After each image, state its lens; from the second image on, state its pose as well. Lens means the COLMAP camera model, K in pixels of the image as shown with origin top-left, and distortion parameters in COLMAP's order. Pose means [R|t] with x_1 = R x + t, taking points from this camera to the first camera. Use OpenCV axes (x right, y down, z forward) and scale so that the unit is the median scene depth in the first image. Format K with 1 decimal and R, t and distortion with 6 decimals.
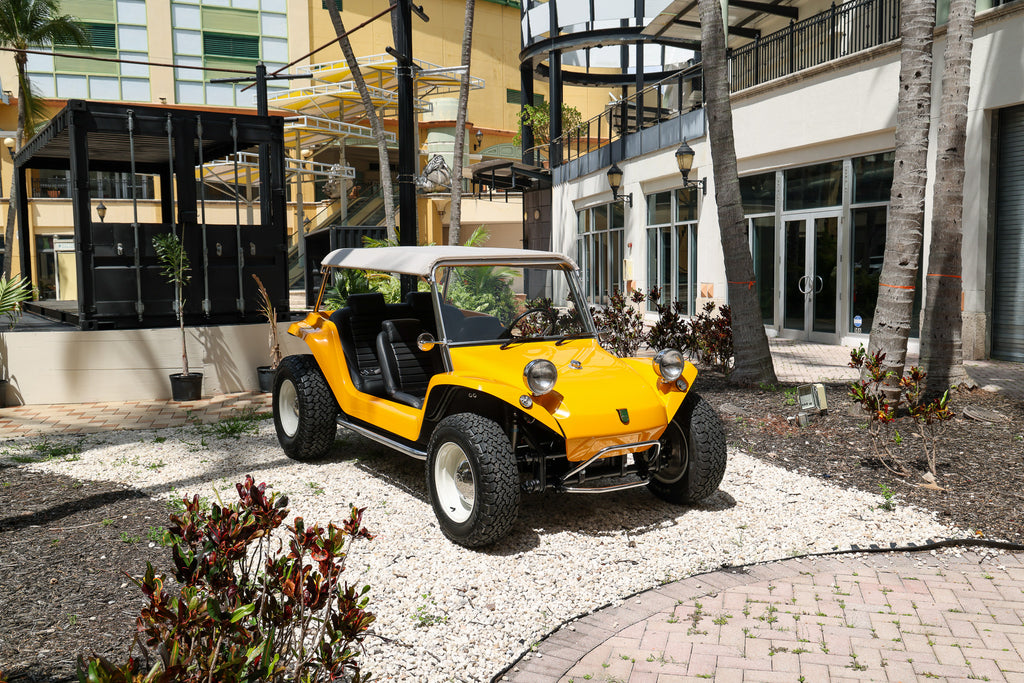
lens RADIAL K [[833.6, 0, 509.5], [0, 833.6, 338.0], [0, 0, 1]] dist [-0.007097, 0.021191]
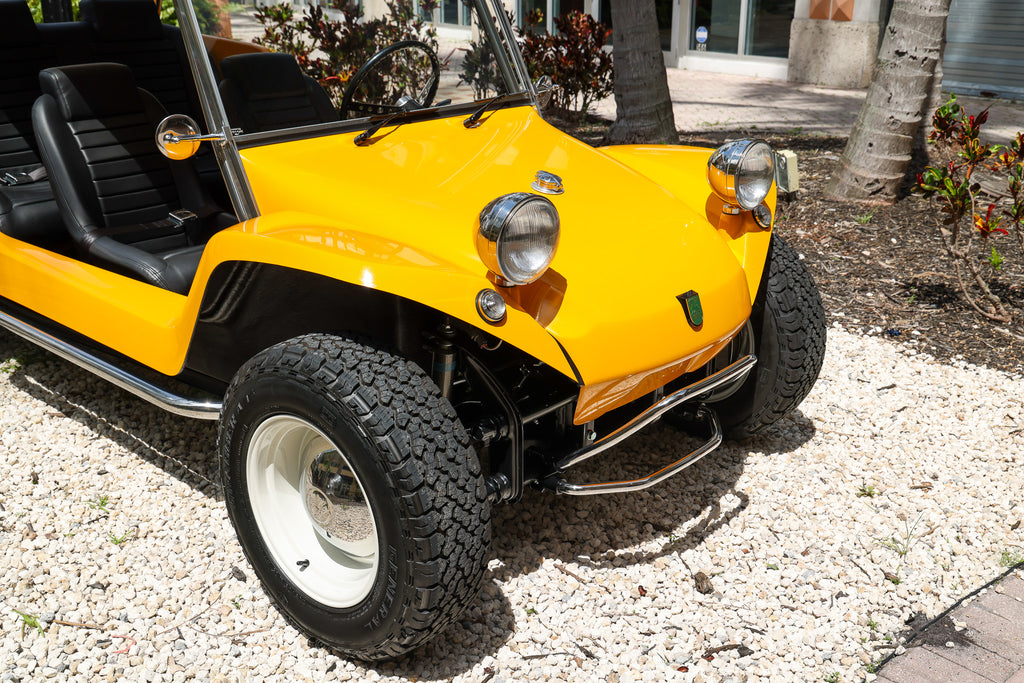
lens RADIAL K [[1107.1, 0, 517.1], [0, 1107.1, 341.2], [0, 0, 1]] dist [0.002549, 0.000000]
pose [[0.964668, -0.077106, 0.251933, -0.085299], [0.012187, 0.968253, 0.249674, -0.030843], [-0.263187, -0.237783, 0.934983, 0.441202]]
